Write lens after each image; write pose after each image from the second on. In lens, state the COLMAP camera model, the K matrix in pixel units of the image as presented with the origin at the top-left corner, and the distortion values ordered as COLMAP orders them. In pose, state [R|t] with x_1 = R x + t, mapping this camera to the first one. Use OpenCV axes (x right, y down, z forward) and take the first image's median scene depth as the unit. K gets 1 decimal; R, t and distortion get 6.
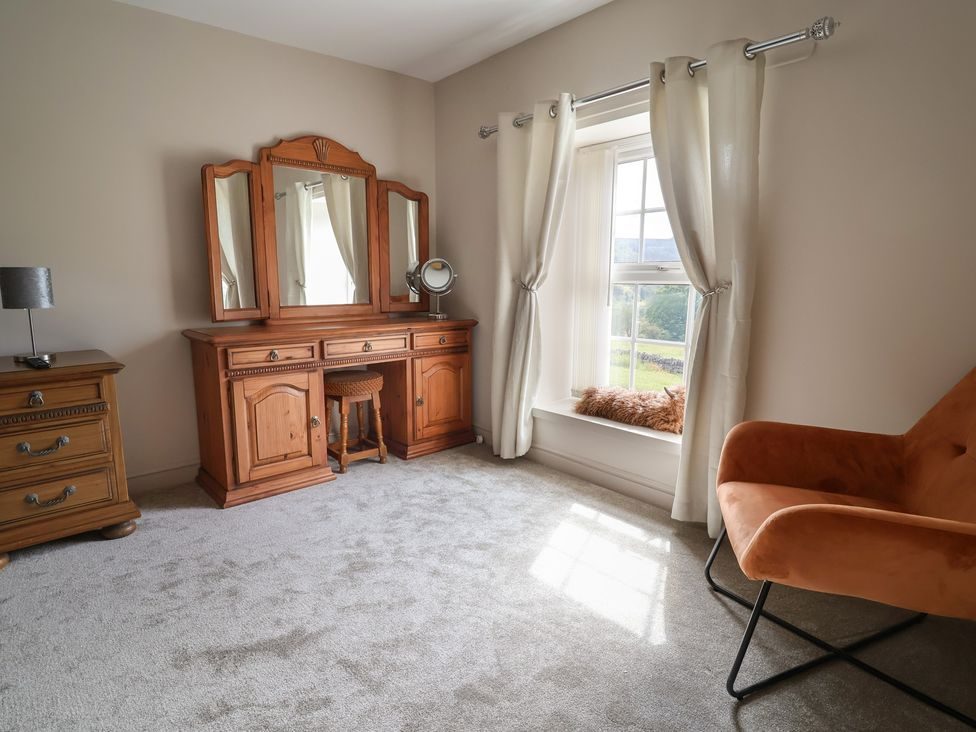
lens RADIAL K [[517.7, 0, 478.3], [0, 517.7, 362.0], [0, 0, 1]] dist [0.002729, -0.014943]
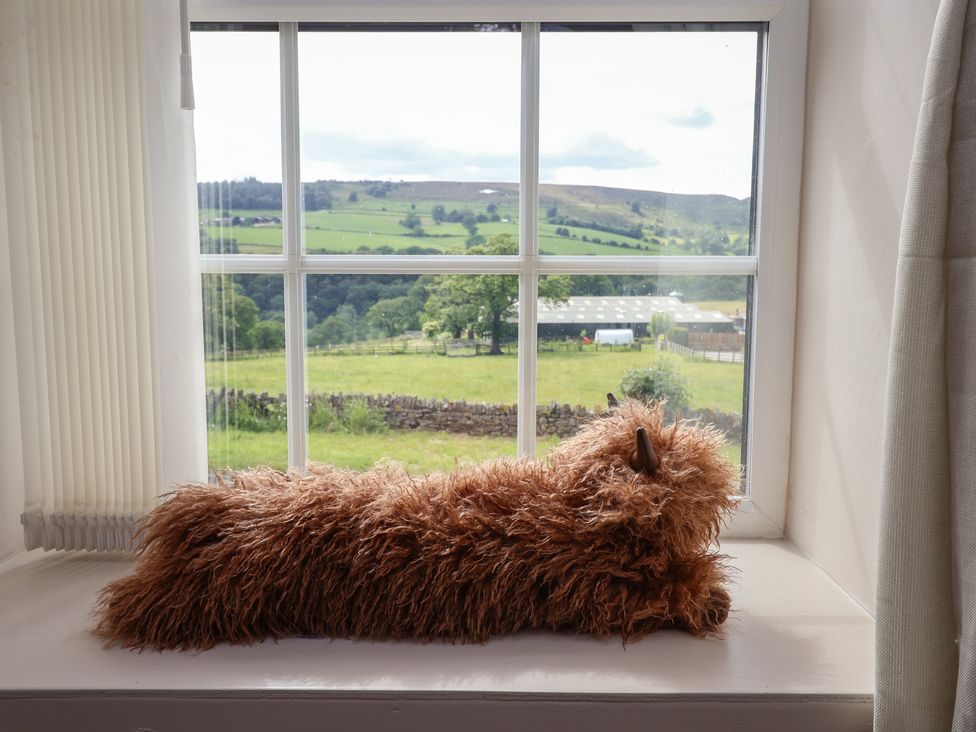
lens RADIAL K [[845.0, 0, 488.0], [0, 845.0, 366.0], [0, 0, 1]] dist [0.006746, 0.003083]
pose [[0.662828, -0.090850, 0.743239, 0.059319], [0.120639, 0.992601, 0.013744, 0.009738], [-0.738989, 0.080553, 0.668884, 0.704460]]
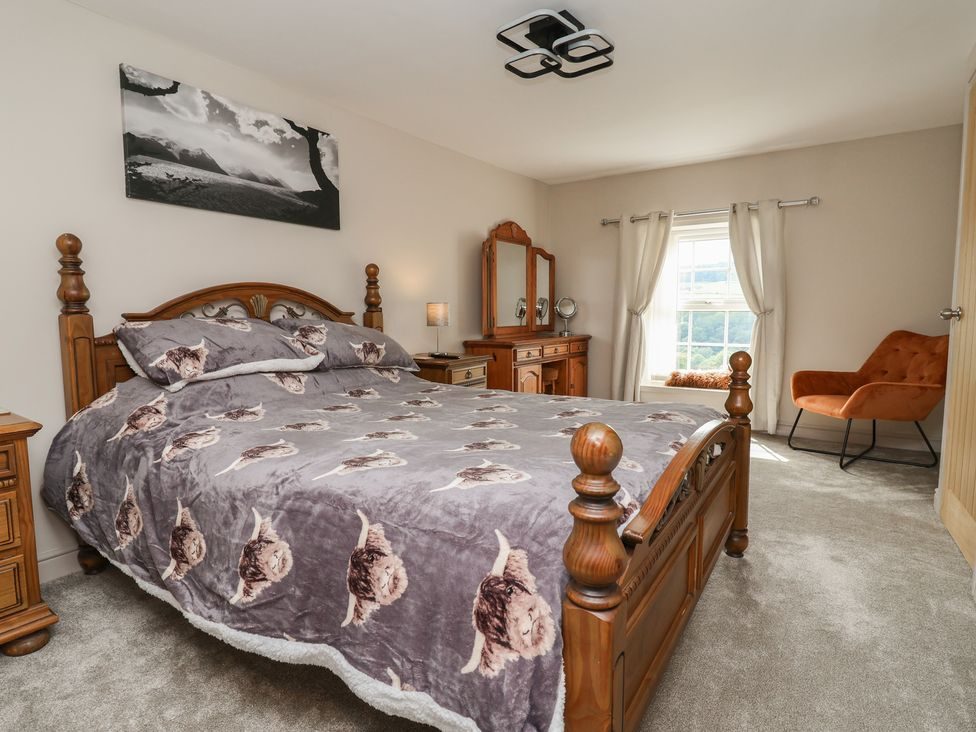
lens RADIAL K [[517.7, 0, 478.3], [0, 517.7, 362.0], [0, 0, 1]] dist [0.002729, -0.014943]
pose [[0.973652, -0.026992, 0.226436, -0.817667], [0.041064, 0.997491, -0.057664, 0.091173], [-0.224311, 0.065443, 0.972318, -0.537188]]
